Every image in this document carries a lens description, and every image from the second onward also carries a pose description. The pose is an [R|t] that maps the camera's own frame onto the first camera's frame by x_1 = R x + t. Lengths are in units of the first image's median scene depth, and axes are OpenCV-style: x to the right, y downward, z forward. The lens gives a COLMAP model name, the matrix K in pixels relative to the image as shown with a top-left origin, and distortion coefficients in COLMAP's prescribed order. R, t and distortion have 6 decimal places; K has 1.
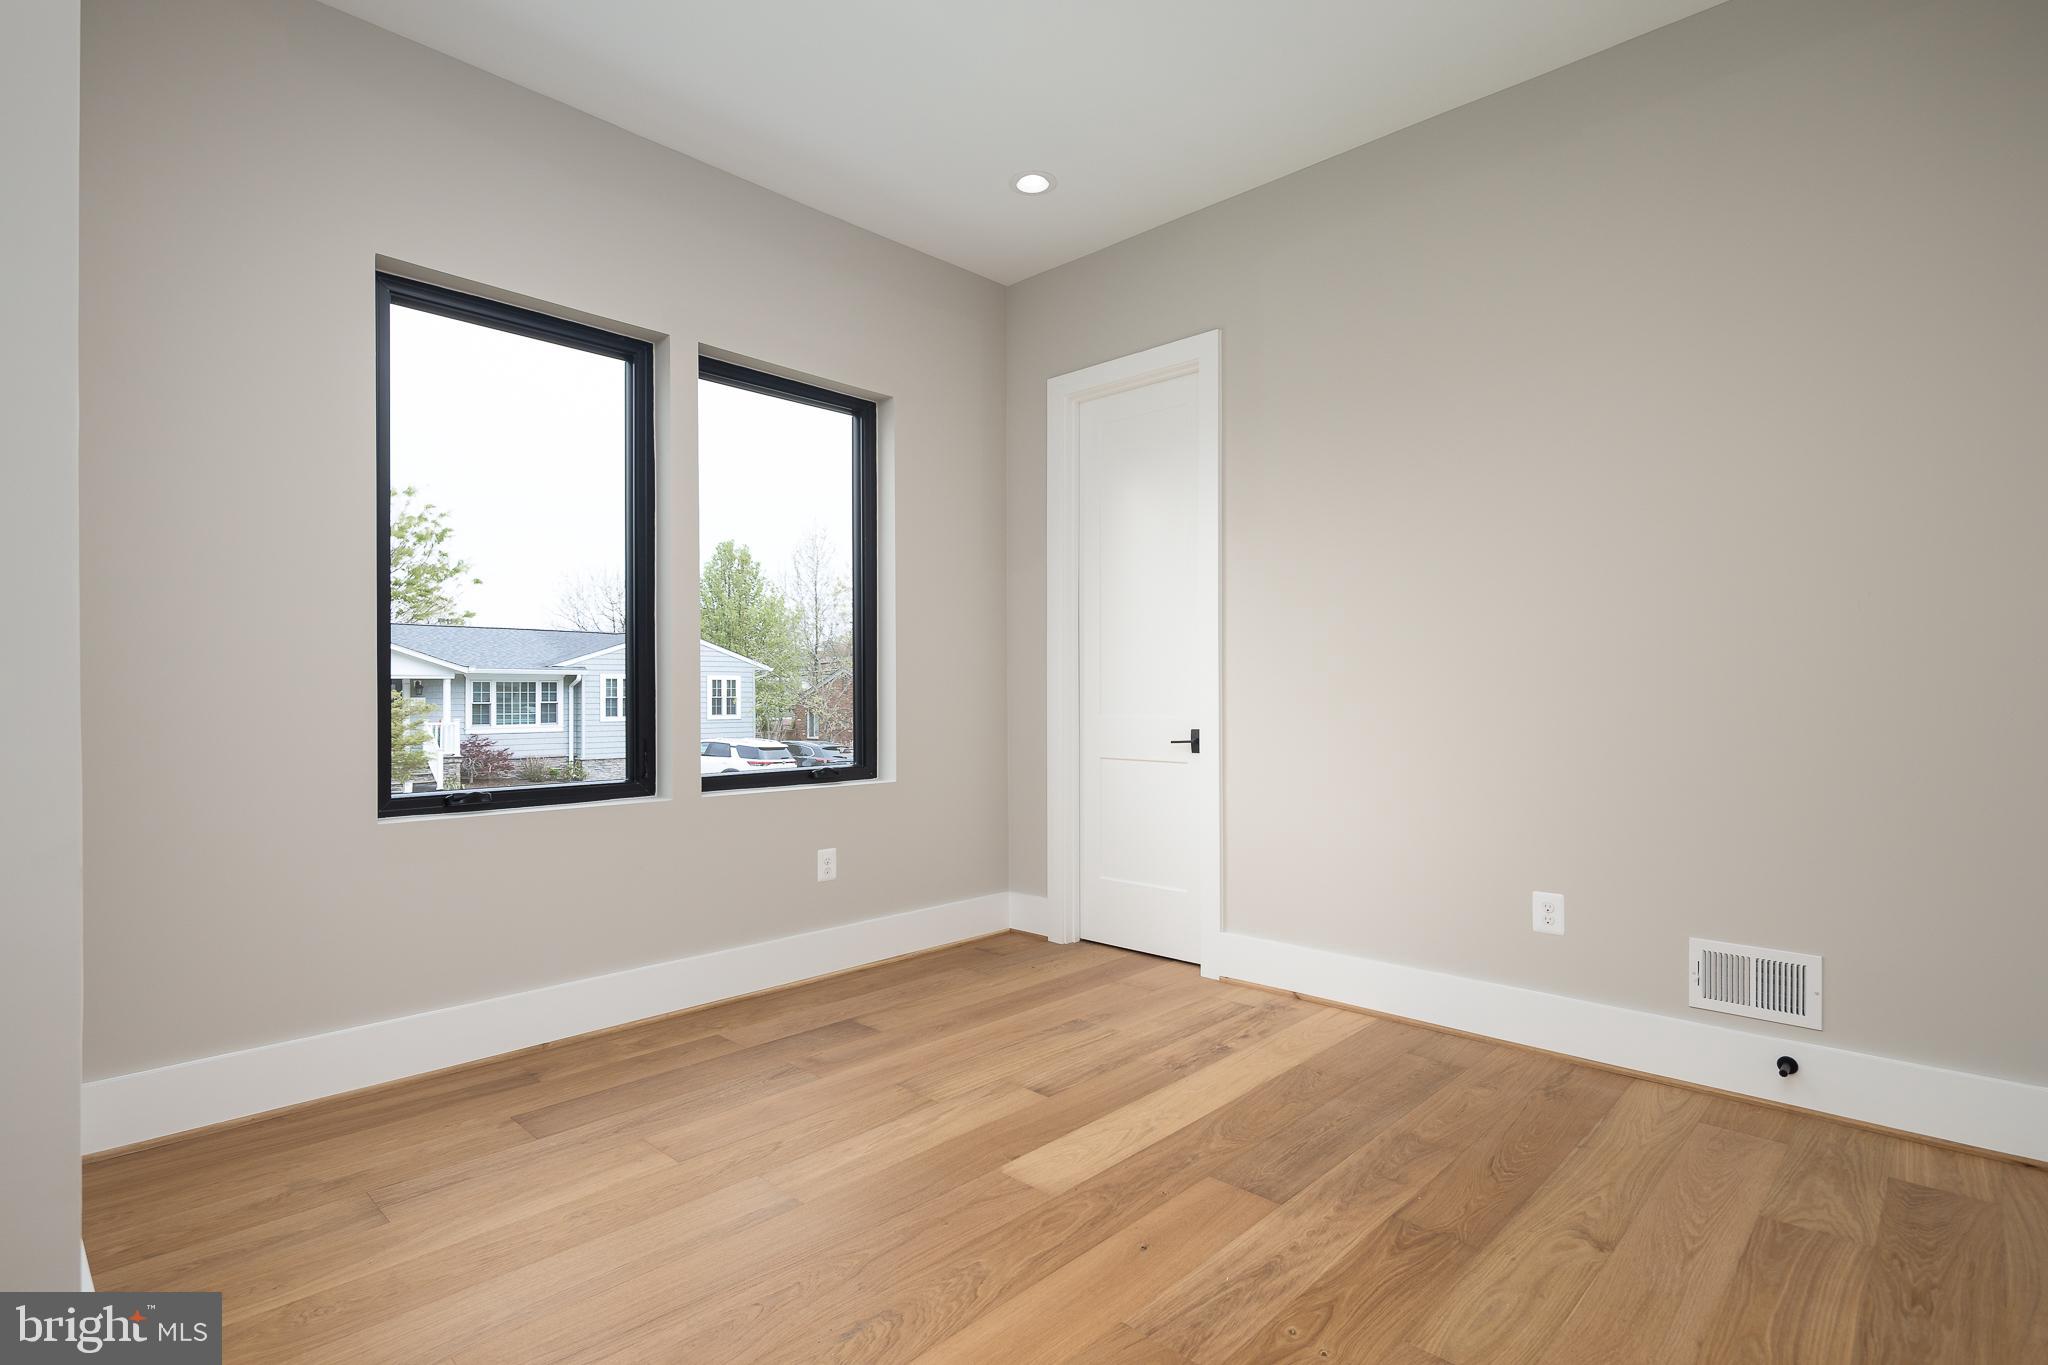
lens RADIAL K [[989.0, 0, 1012.9], [0, 989.0, 692.6], [0, 0, 1]] dist [0.004257, 0.000316]
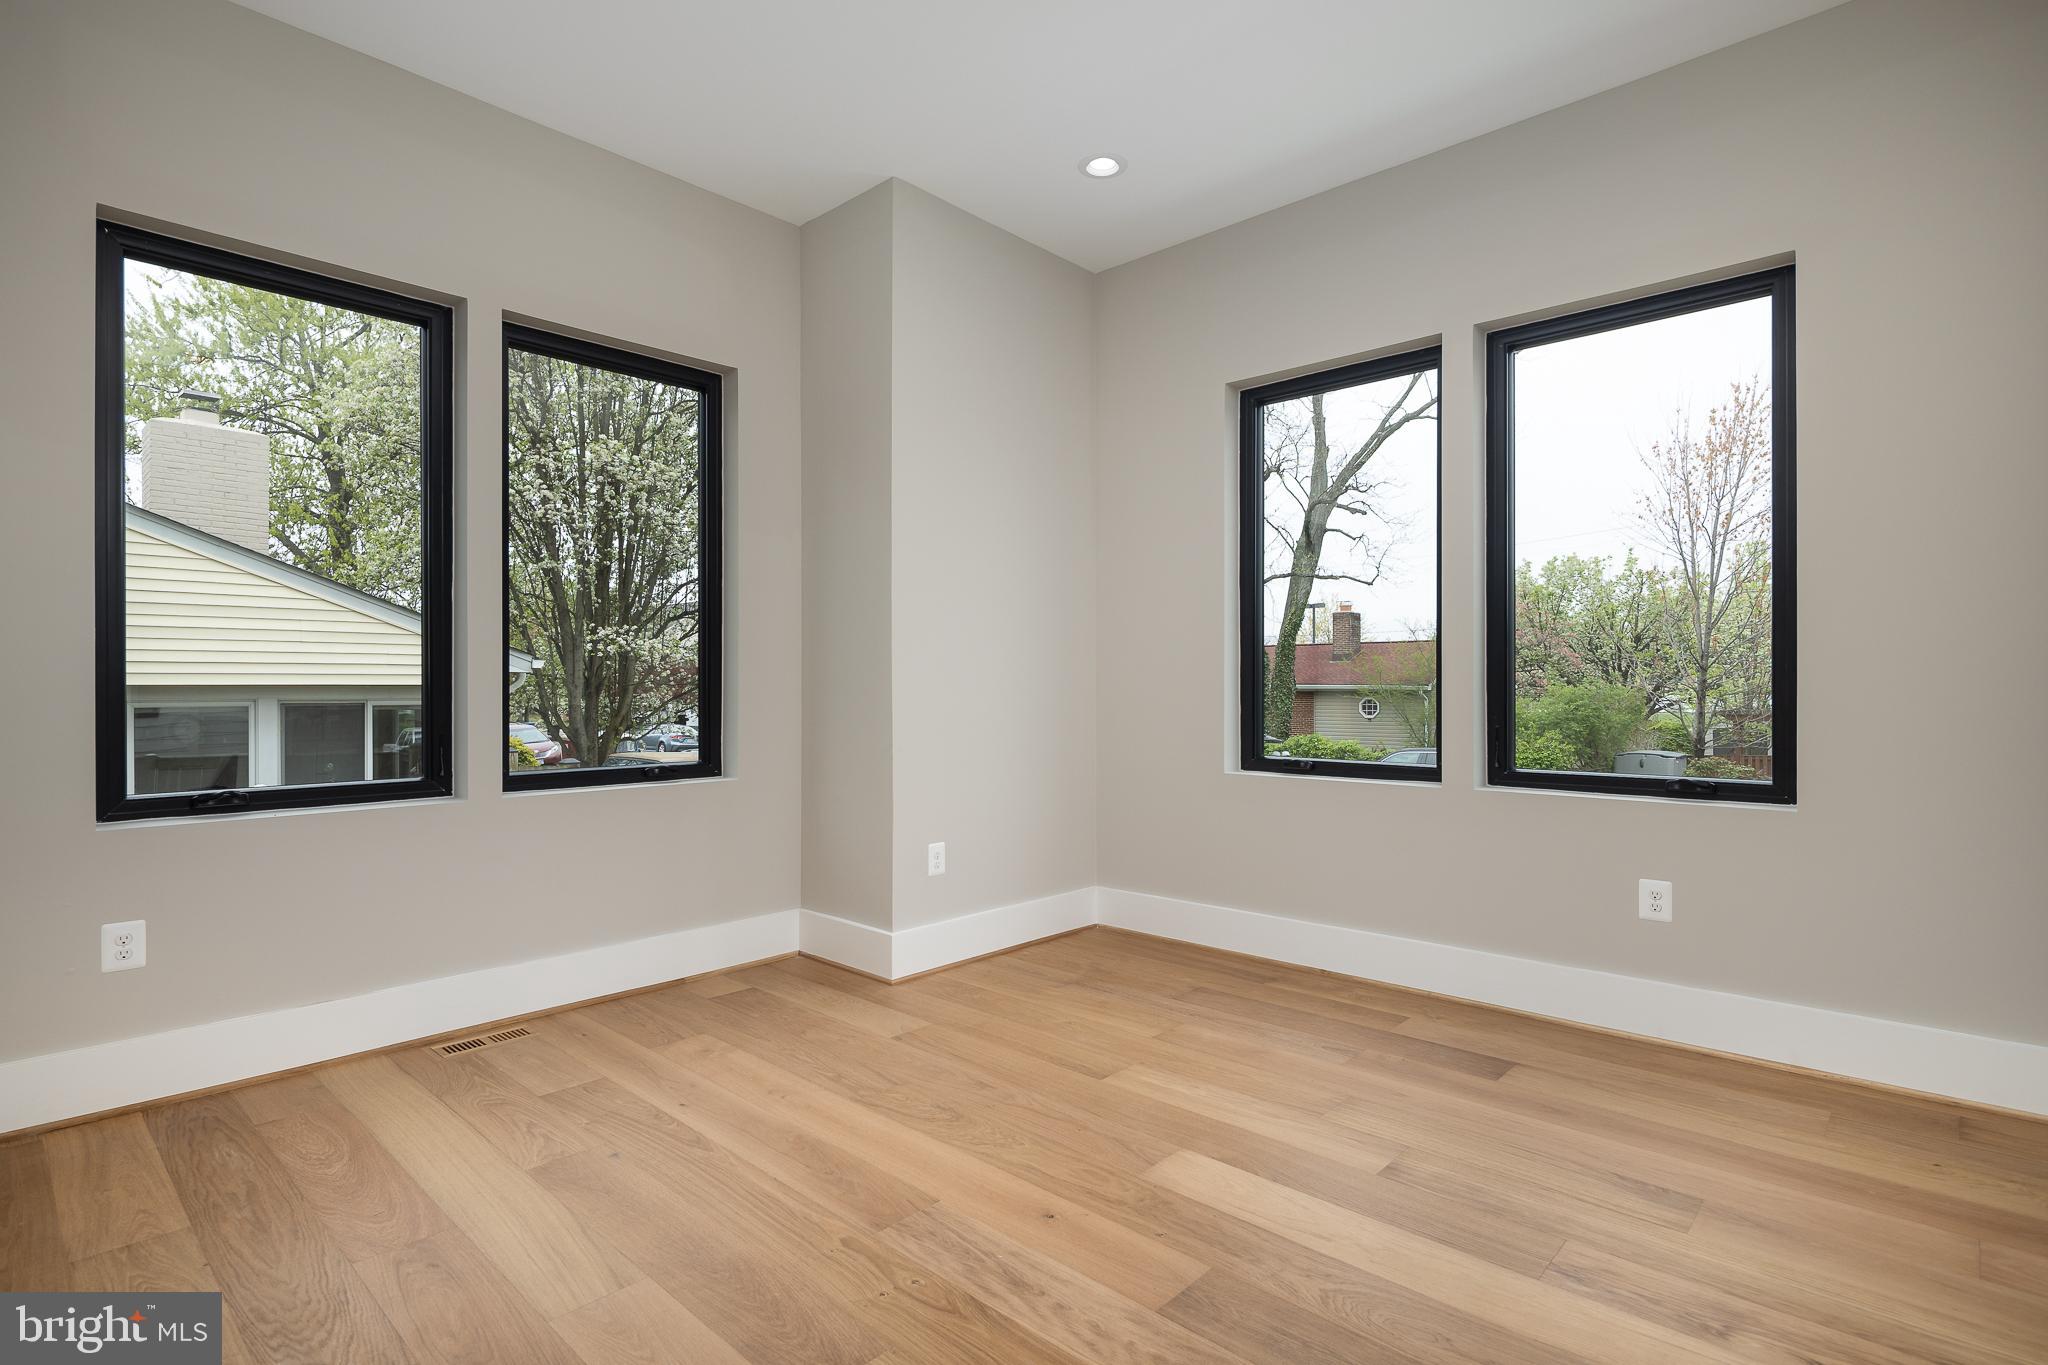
lens RADIAL K [[989.0, 0, 1026.3], [0, 989.0, 675.8], [0, 0, 1]] dist [0.004257, 0.000316]
pose [[0.035394, -0.006825, -0.999350, 0.812523], [0.002044, 0.999975, -0.006757, -0.002479], [0.999371, -0.001804, 0.035407, 0.645145]]
